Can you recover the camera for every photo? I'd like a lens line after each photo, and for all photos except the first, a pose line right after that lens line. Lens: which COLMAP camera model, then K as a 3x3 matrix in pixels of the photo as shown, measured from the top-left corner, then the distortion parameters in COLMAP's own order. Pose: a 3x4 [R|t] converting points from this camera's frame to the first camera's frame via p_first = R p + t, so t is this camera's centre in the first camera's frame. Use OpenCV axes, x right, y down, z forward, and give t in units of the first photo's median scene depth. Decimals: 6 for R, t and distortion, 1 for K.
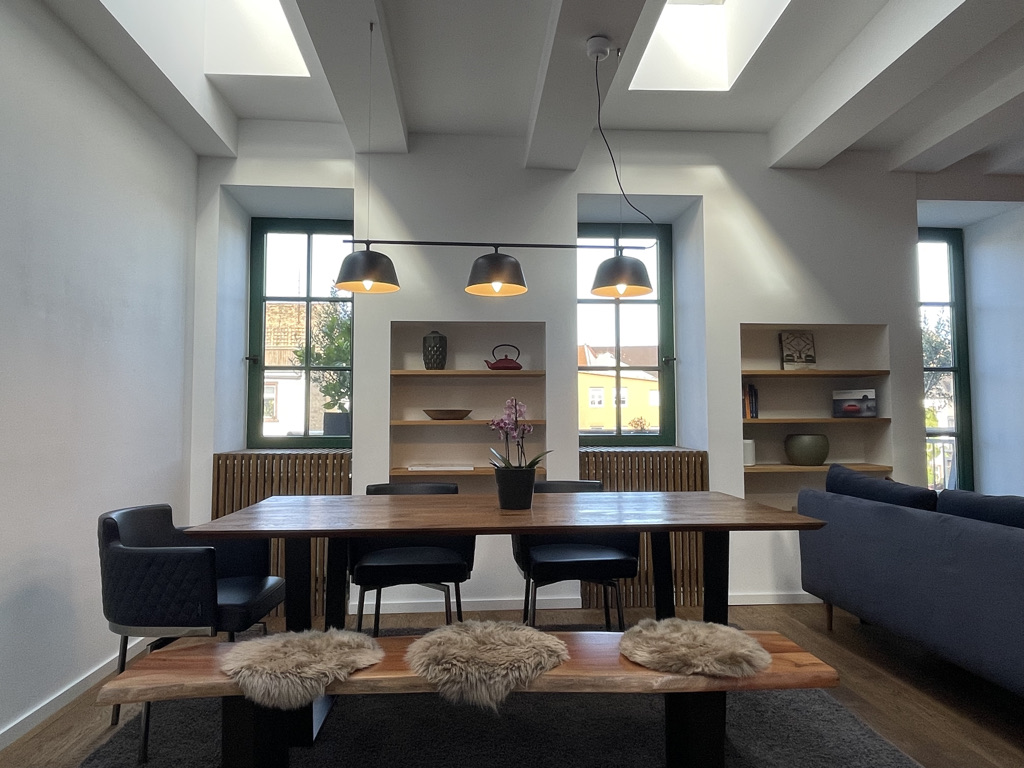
lens RADIAL K [[703.5, 0, 512.0], [0, 703.5, 384.0], [0, 0, 1]] dist [-0.003928, -0.002435]
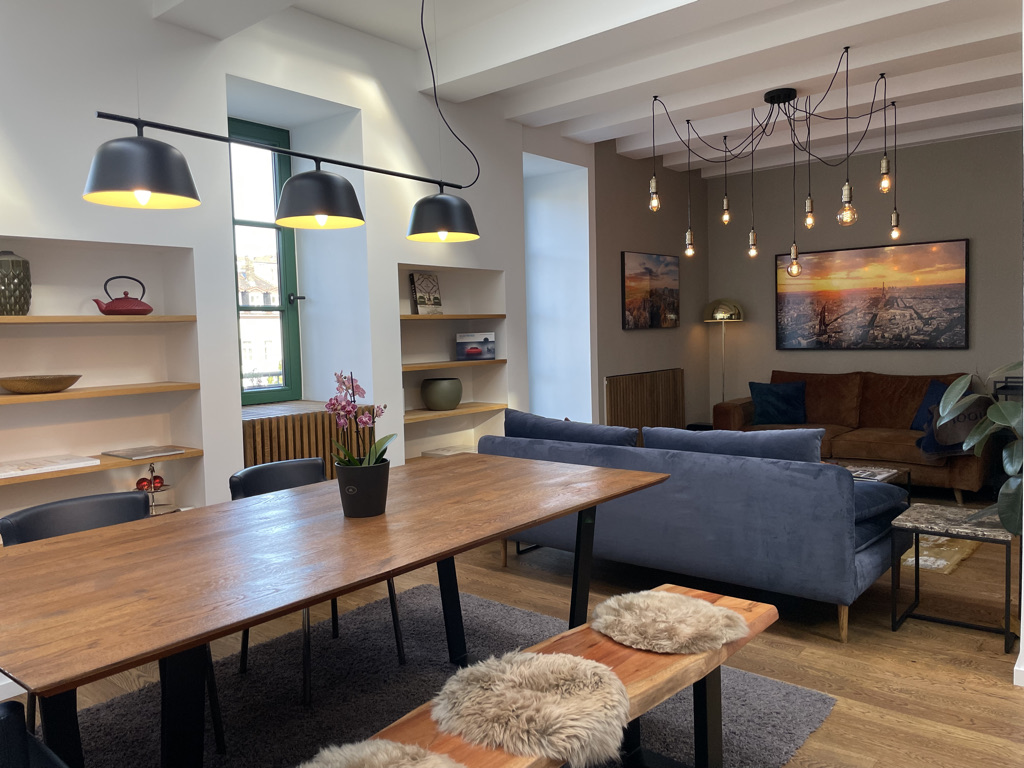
lens RADIAL K [[772.6, 0, 509.0], [0, 772.6, 380.5], [0, 0, 1]] dist [0.099379, -0.137840]
pose [[0.684361, -0.063459, 0.726377, -0.314236], [-0.011936, 0.995097, 0.098181, -0.034609], [-0.729046, -0.075862, 0.680248, 0.194673]]
